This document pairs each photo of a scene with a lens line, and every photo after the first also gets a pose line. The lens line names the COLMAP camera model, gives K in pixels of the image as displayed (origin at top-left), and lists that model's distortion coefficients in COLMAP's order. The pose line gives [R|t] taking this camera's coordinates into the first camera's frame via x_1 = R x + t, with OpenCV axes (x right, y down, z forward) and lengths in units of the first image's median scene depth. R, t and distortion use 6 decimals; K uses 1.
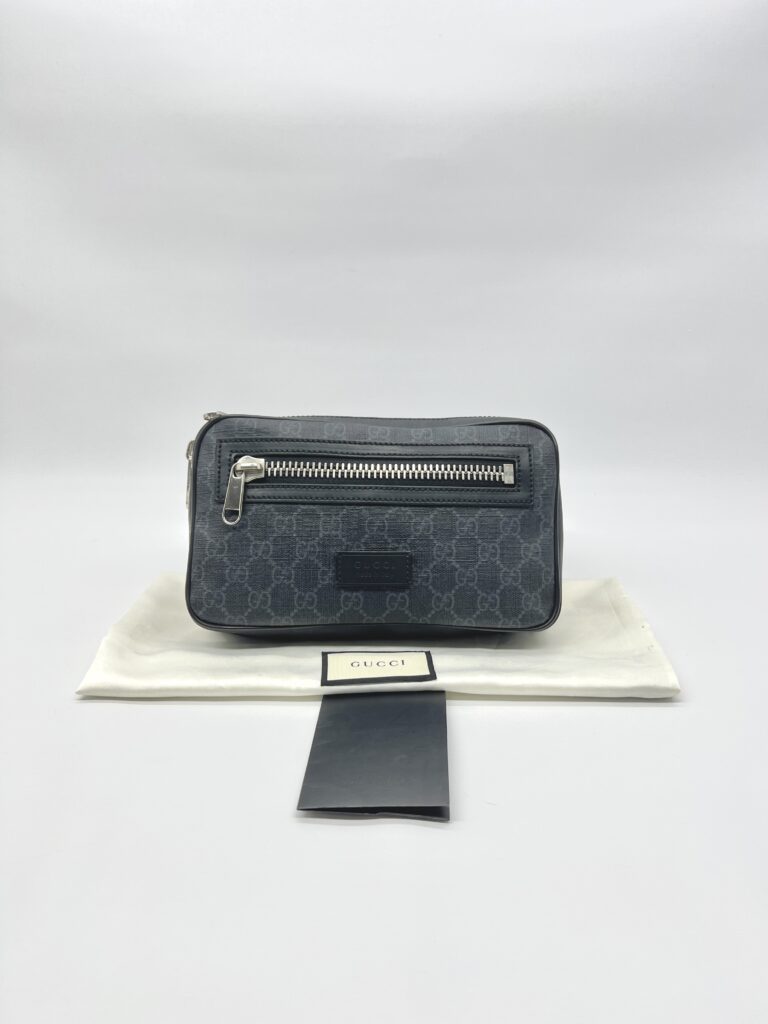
lens RADIAL K [[678.8, 0, 384.0], [0, 678.8, 512.0], [0, 0, 1]] dist [0.002475, -0.000348]
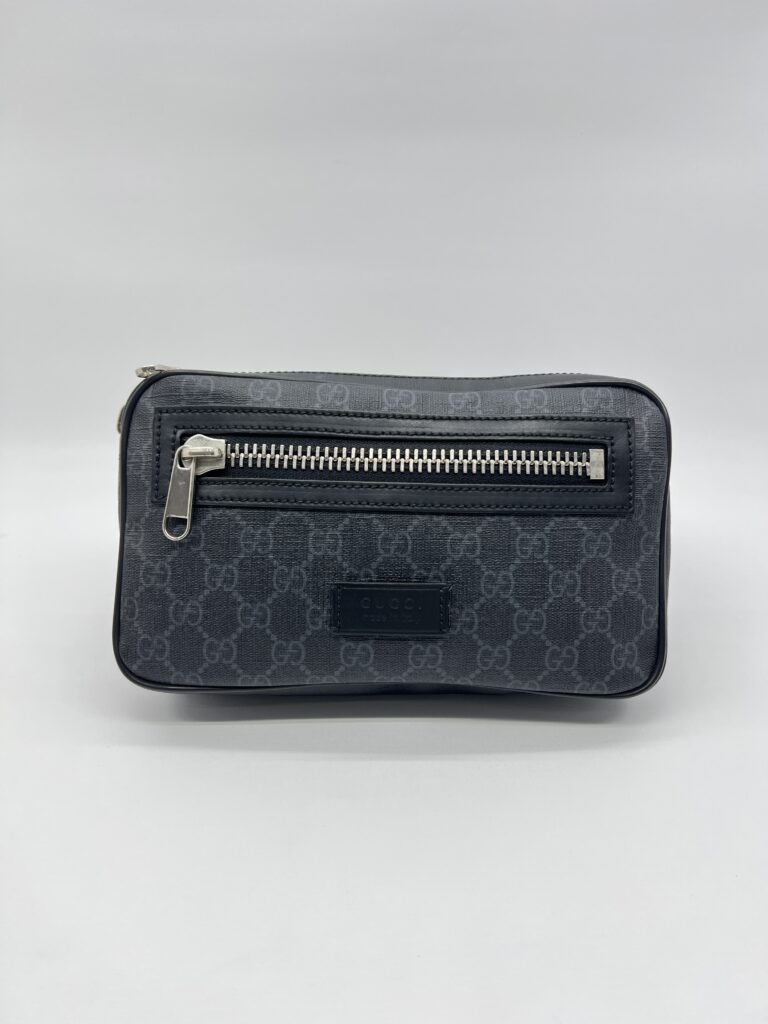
lens RADIAL K [[678.8, 0, 384.0], [0, 678.8, 512.0], [0, 0, 1]] dist [0.002475, -0.000348]
pose [[0.999739, 0.009163, -0.020935, -0.007838], [-0.007178, 0.995637, 0.093036, -0.070841], [0.021697, -0.092862, 0.995443, 0.343074]]
